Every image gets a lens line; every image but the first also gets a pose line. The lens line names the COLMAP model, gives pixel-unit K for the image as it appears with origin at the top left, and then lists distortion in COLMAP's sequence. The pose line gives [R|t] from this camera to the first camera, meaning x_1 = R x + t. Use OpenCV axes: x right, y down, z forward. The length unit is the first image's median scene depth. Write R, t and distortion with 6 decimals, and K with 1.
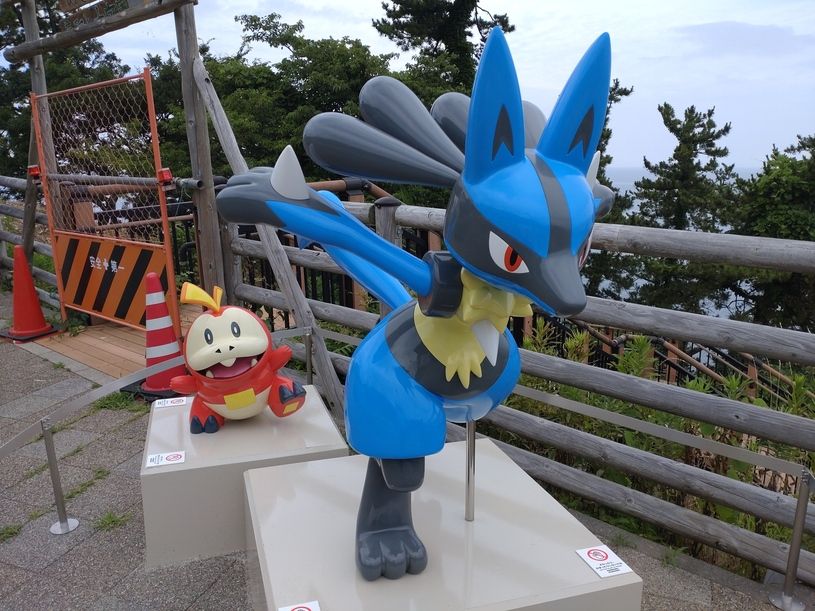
lens RADIAL K [[638.3, 0, 408.6], [0, 638.3, 305.5], [0, 0, 1]] dist [-0.004161, -0.022661]
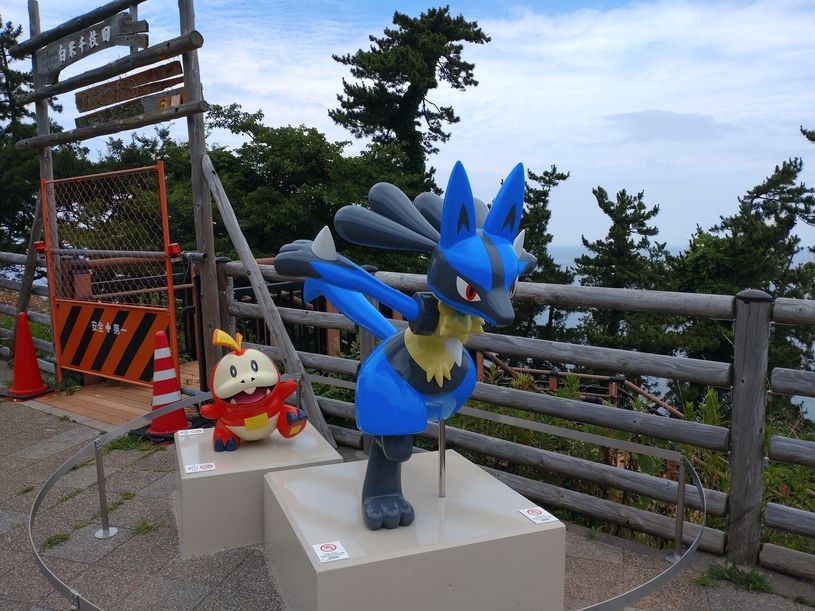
lens RADIAL K [[638.3, 0, 406.9], [0, 638.3, 308.6], [0, 0, 1]] dist [-0.004161, -0.022661]
pose [[0.997140, -0.007075, 0.075244, -0.042200], [0.015667, 0.993332, -0.114218, 0.050617], [-0.073934, 0.115070, 0.990602, -0.208017]]
